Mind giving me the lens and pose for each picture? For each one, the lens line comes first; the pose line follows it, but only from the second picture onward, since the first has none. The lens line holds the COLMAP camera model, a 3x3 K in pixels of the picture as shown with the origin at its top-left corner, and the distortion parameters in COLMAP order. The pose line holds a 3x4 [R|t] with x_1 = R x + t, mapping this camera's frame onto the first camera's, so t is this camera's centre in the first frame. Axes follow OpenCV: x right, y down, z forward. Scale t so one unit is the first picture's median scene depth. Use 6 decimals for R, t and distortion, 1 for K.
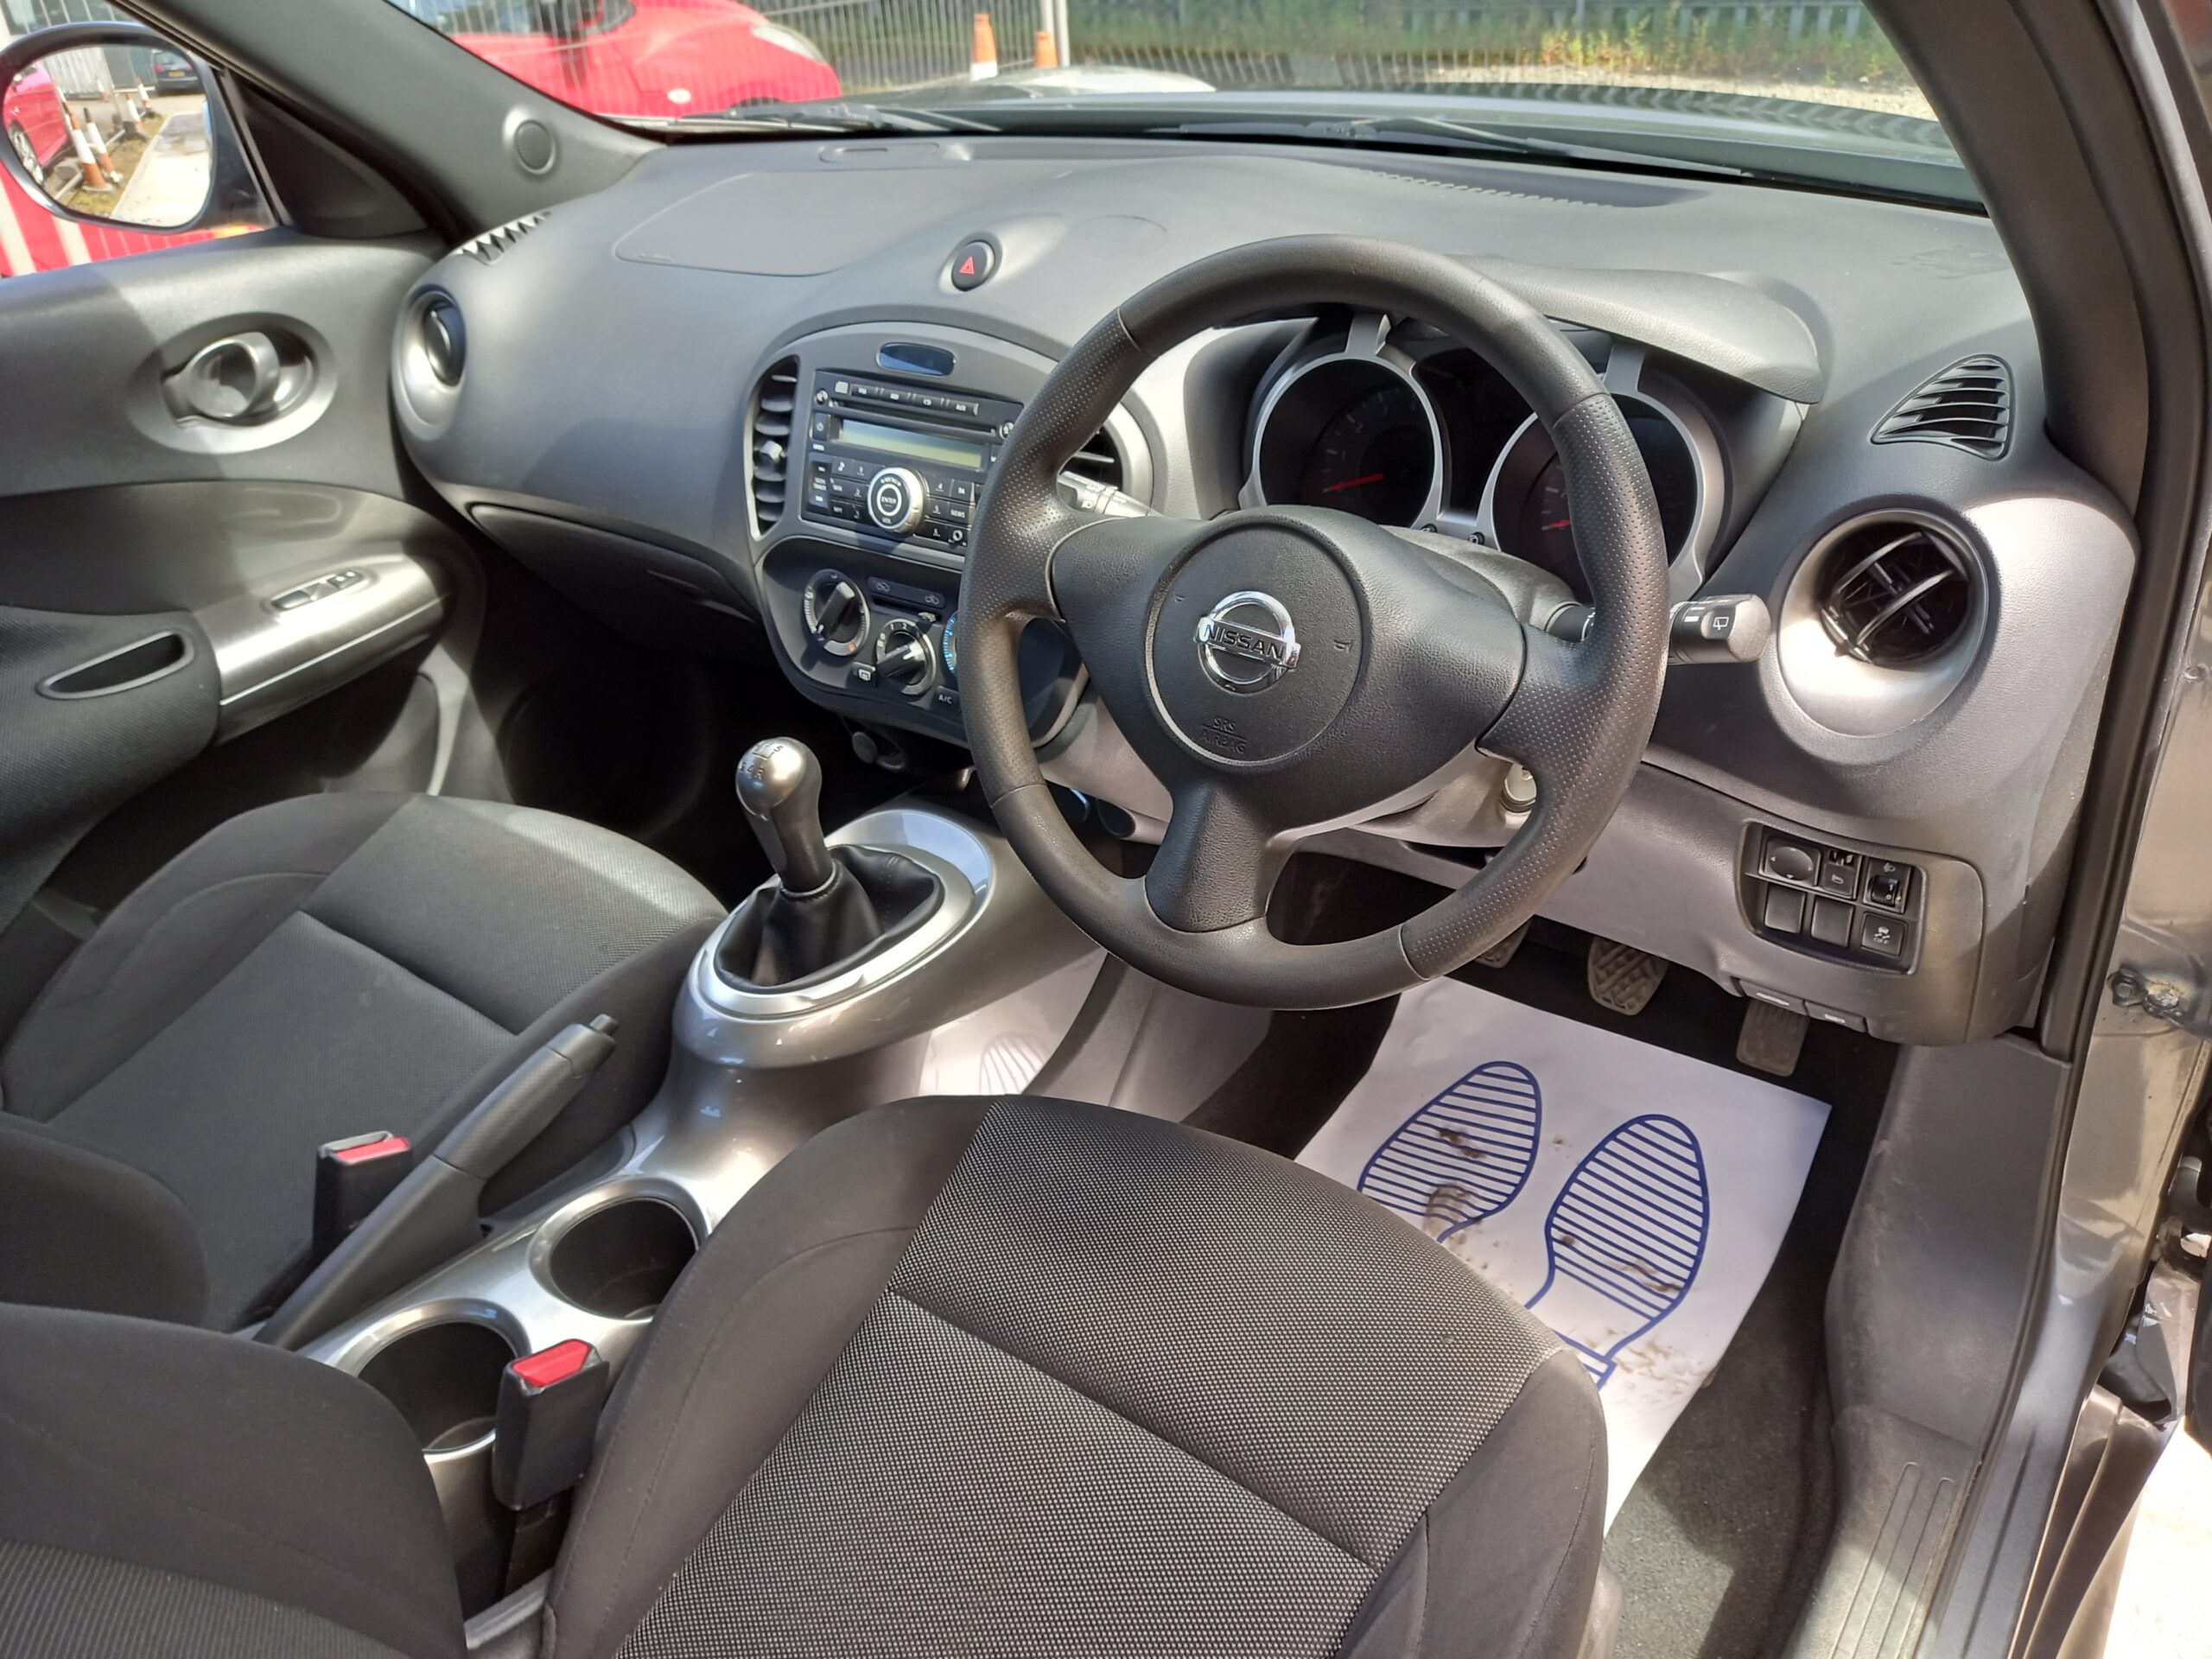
lens RADIAL K [[1633.7, 0, 1105.6], [0, 1633.7, 837.4], [0, 0, 1]] dist [0.054341, -0.050169]
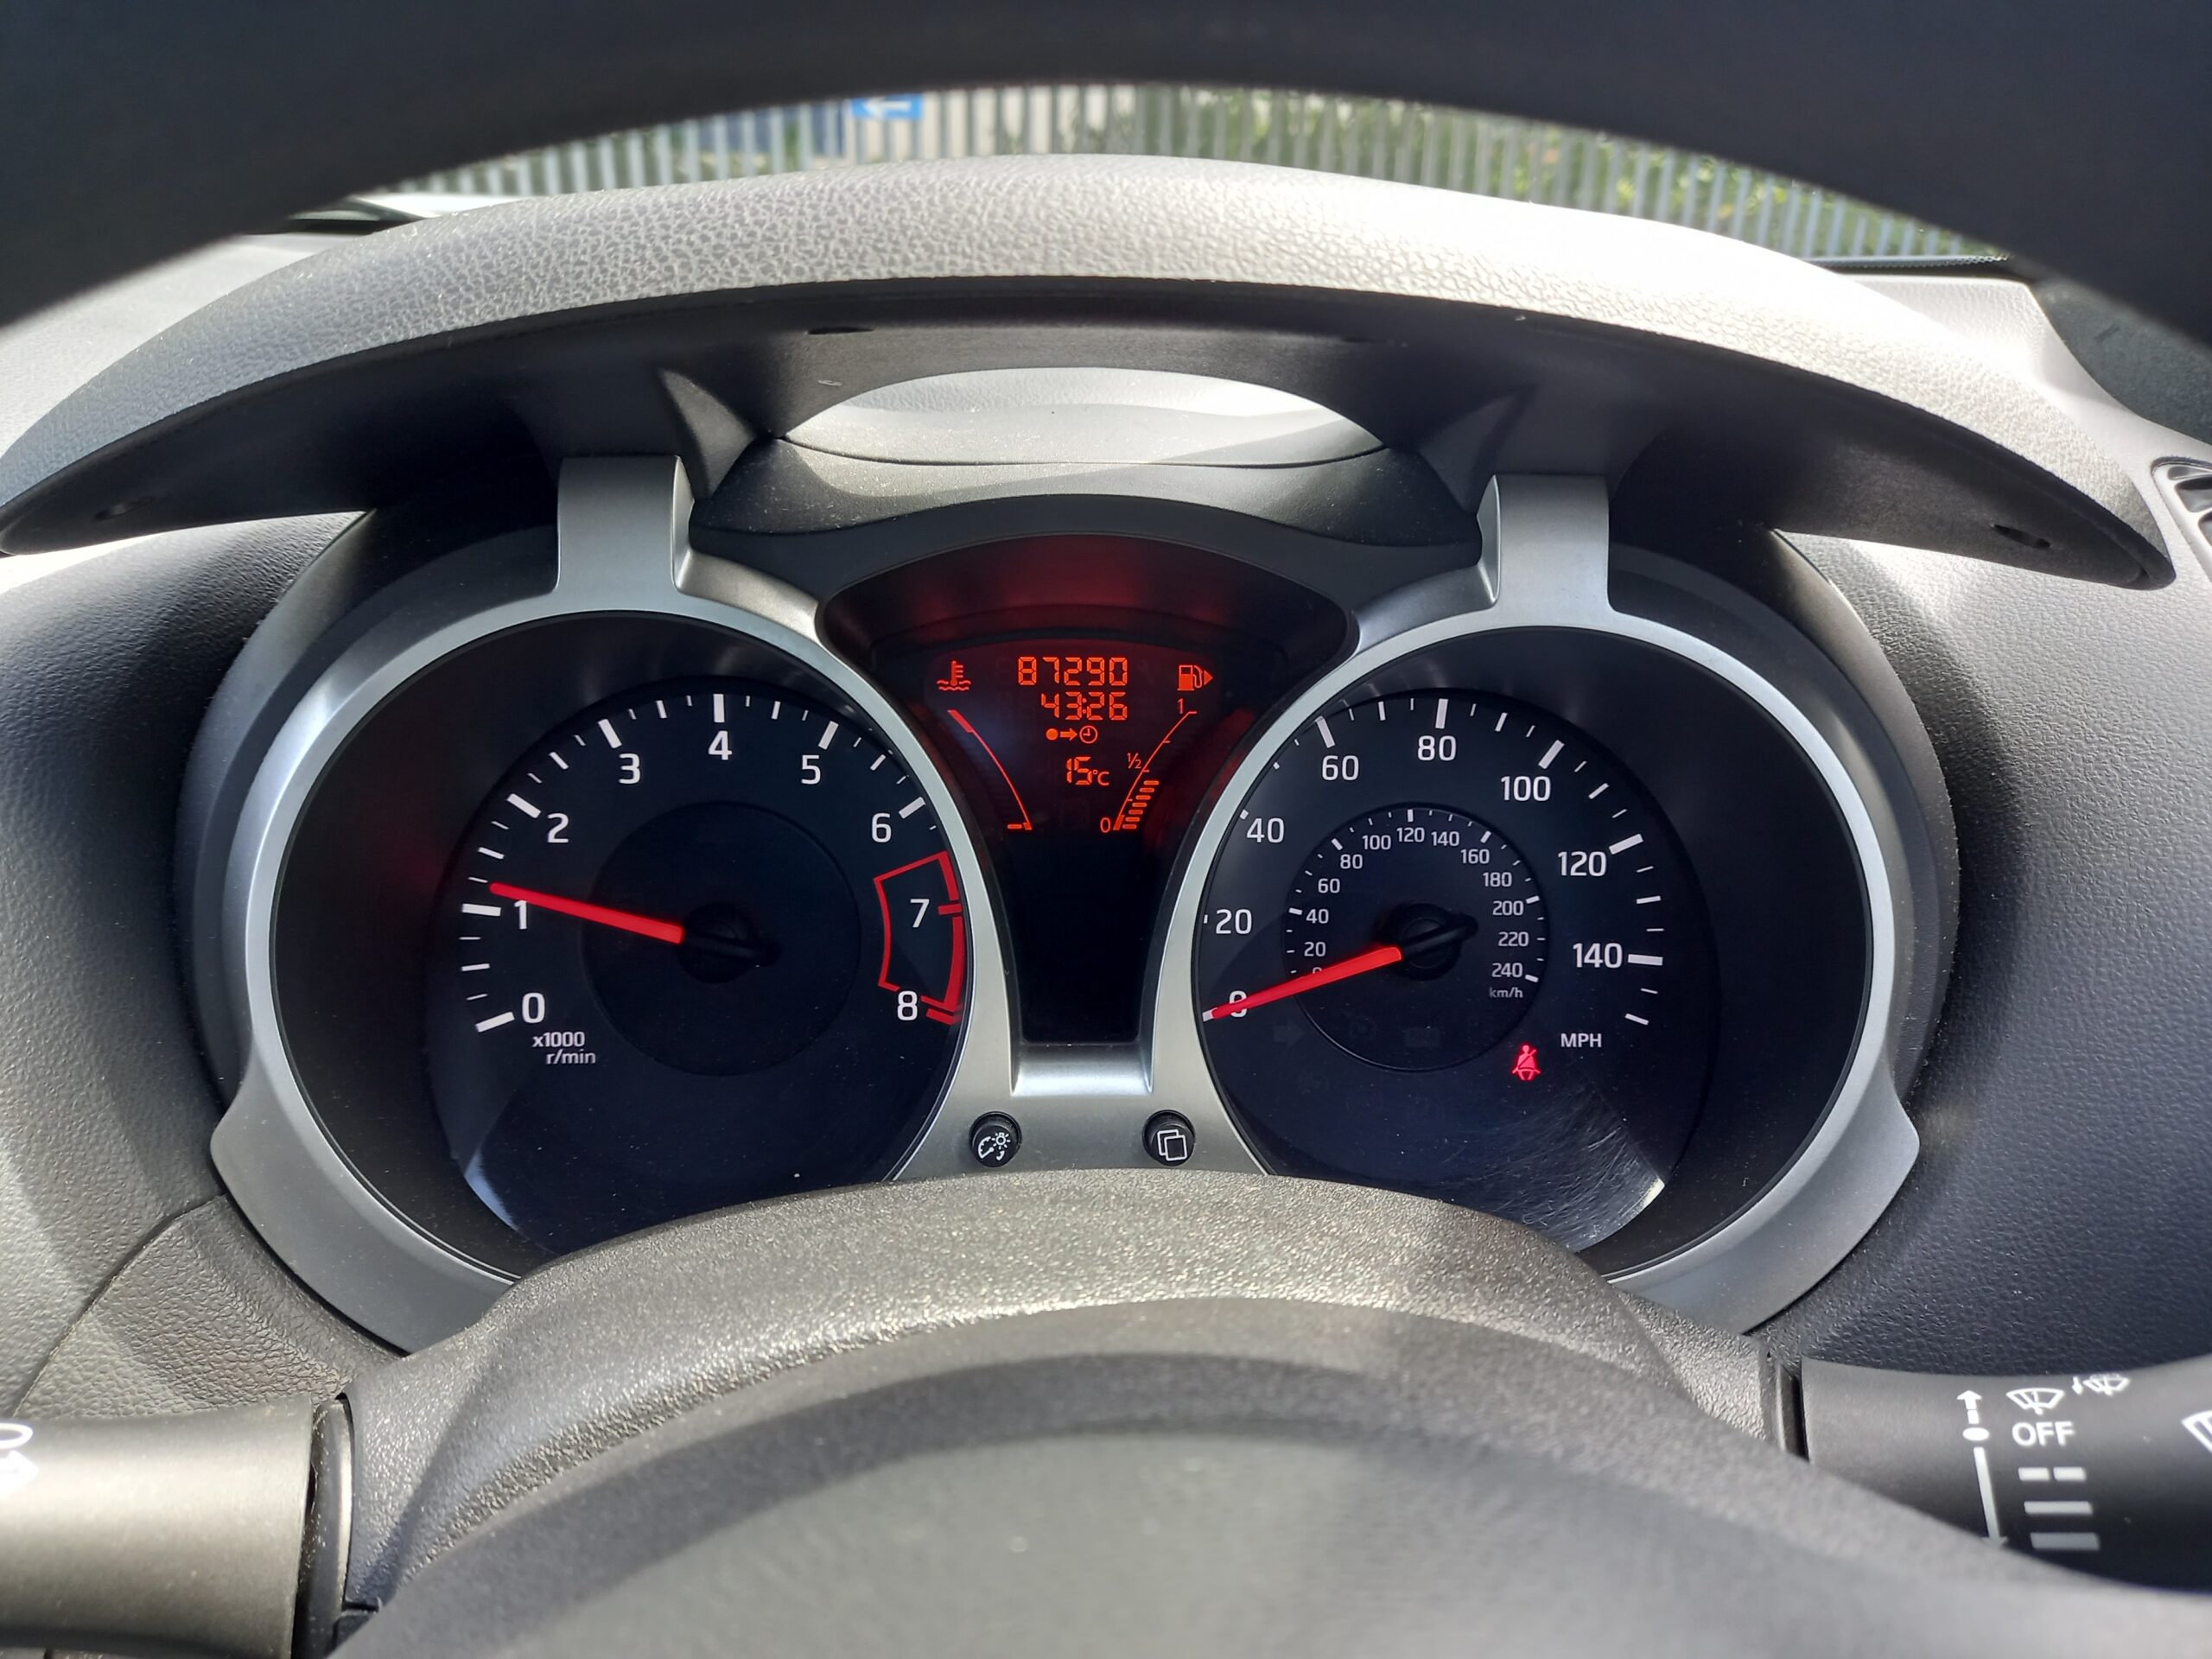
lens RADIAL K [[1633.7, 0, 1109.7], [0, 1633.7, 828.6], [0, 0, 1]] dist [0.054341, -0.050169]
pose [[0.792129, -0.166307, 0.587259, 0.040253], [0.261968, 0.961669, -0.081021, -0.178564], [-0.551274, 0.218022, 0.805334, 0.624679]]
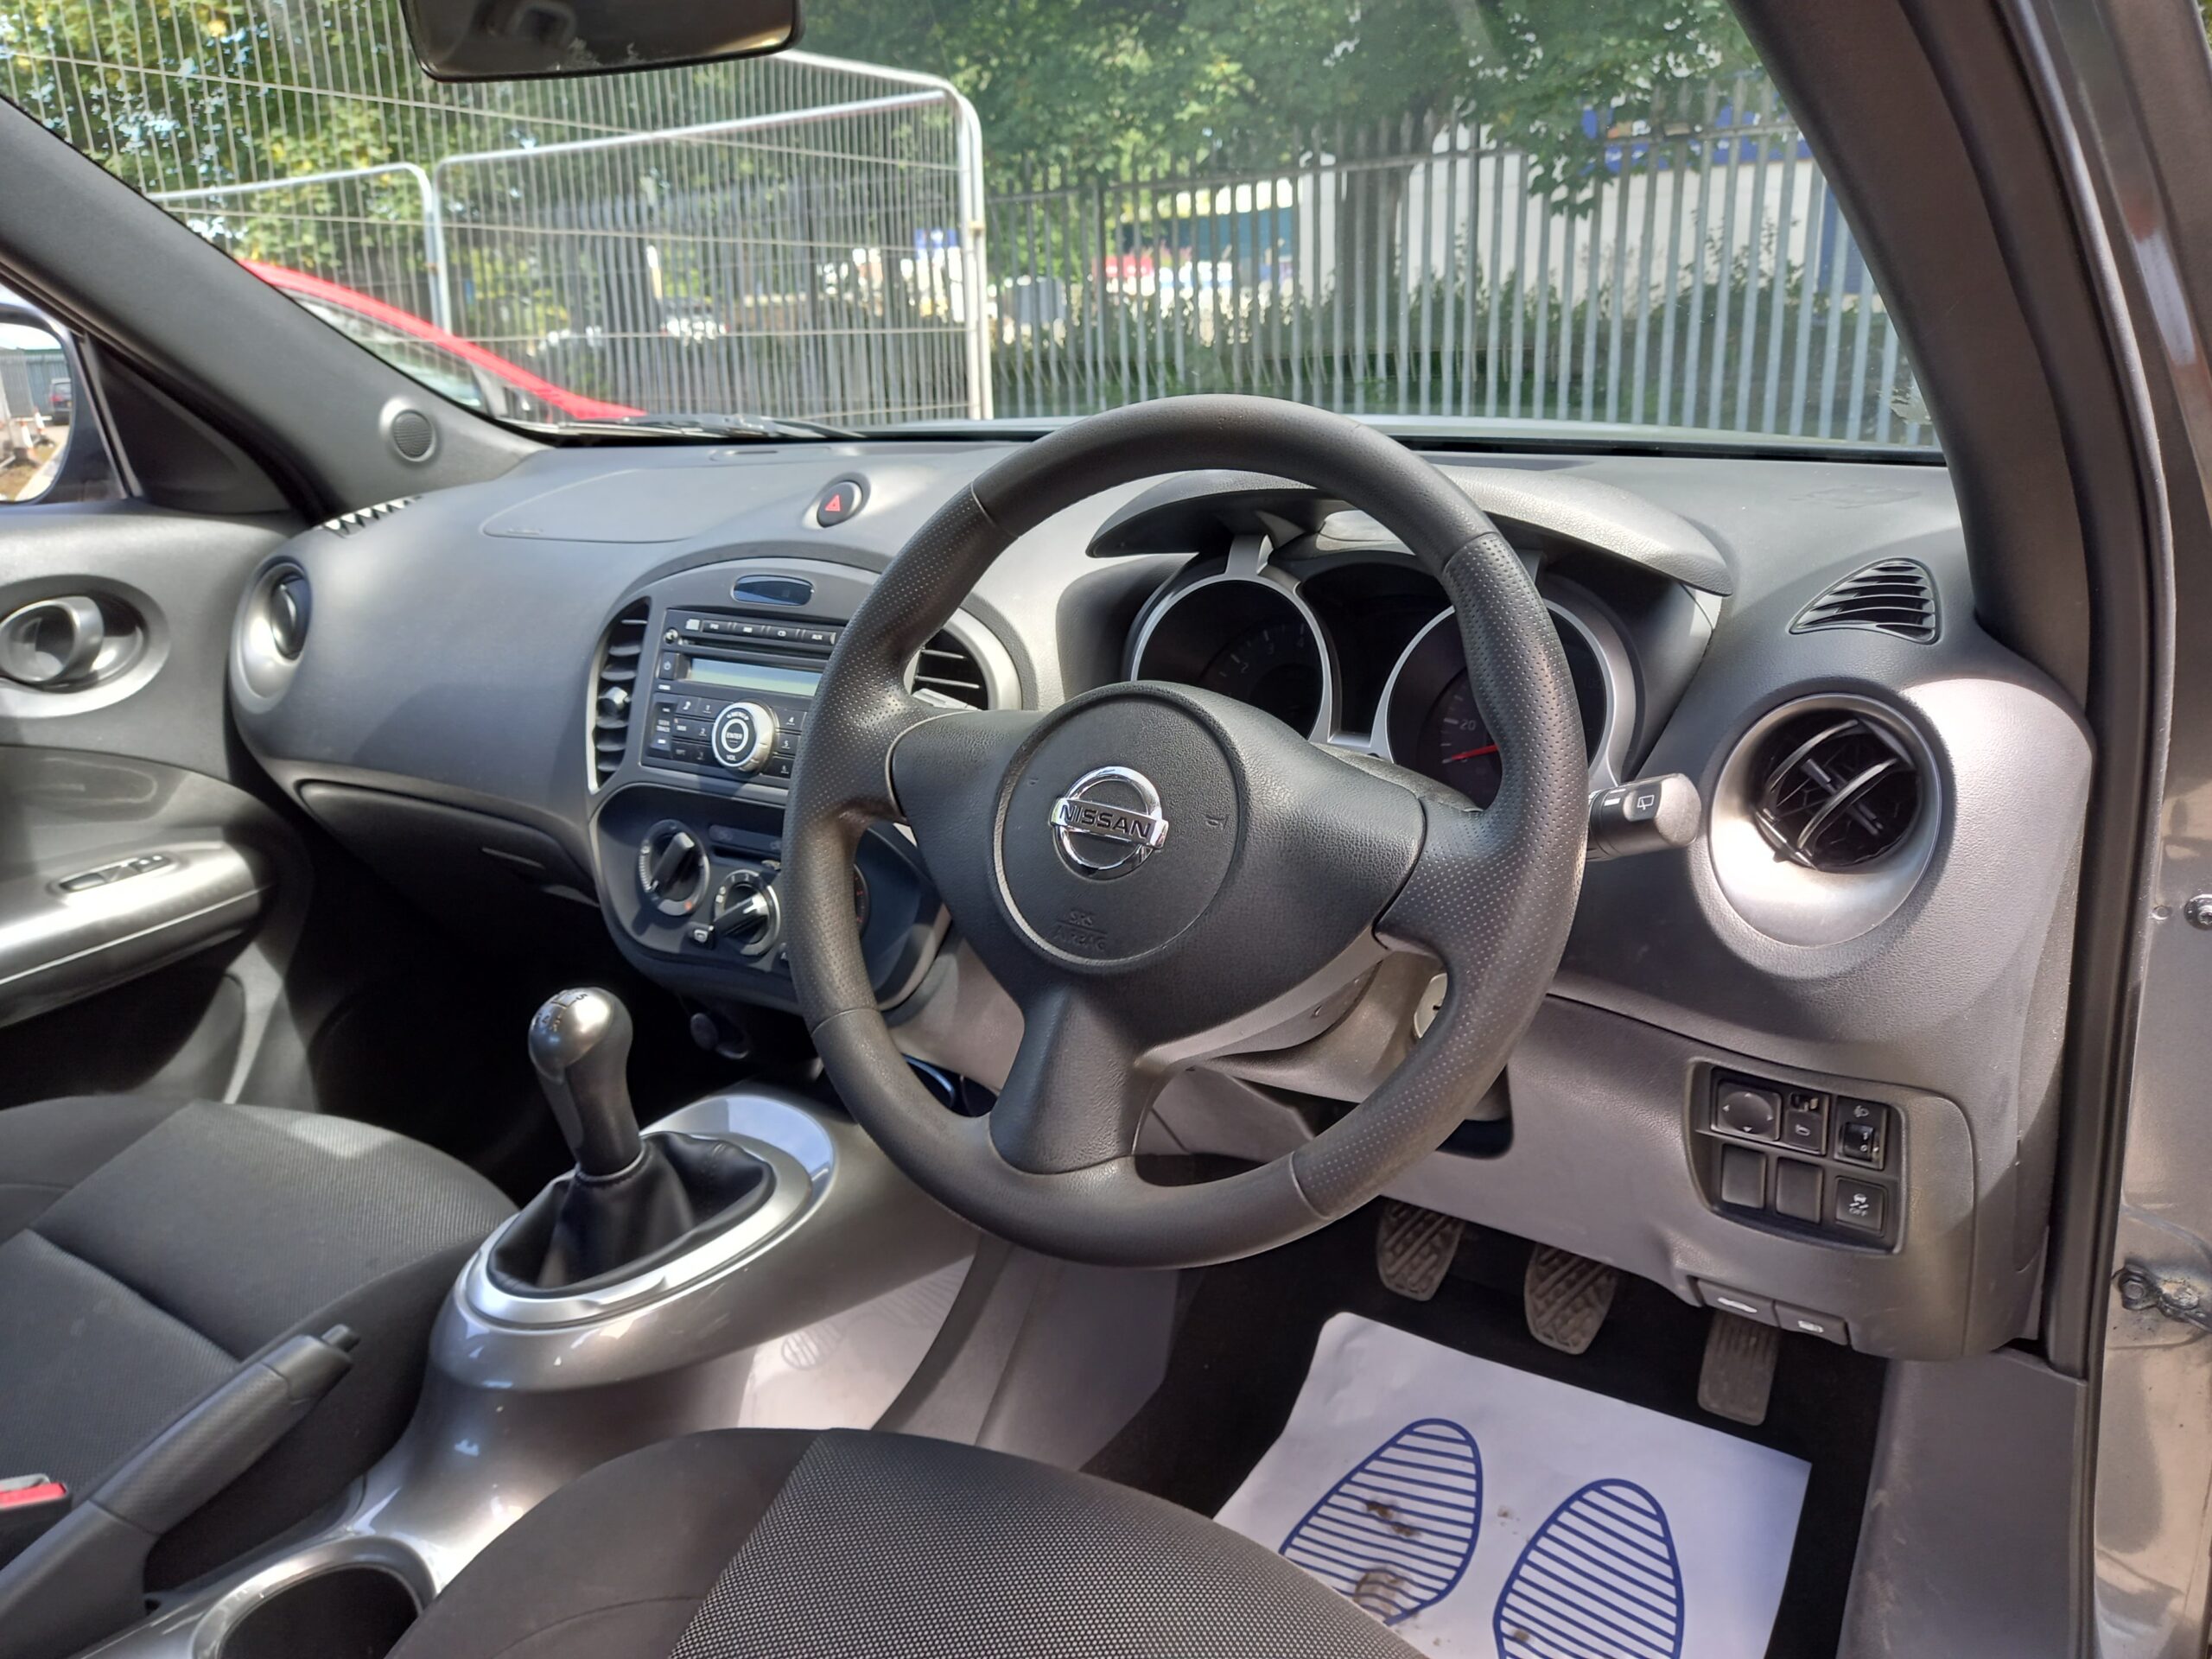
lens RADIAL K [[1633.7, 0, 1107.6], [0, 1633.7, 836.1], [0, 0, 1]] dist [0.054341, -0.050169]
pose [[0.998868, 0.013695, 0.045547, 0.032655], [-0.002106, 0.969446, -0.245296, 0.068150], [-0.047515, 0.244923, 0.968378, 0.115782]]
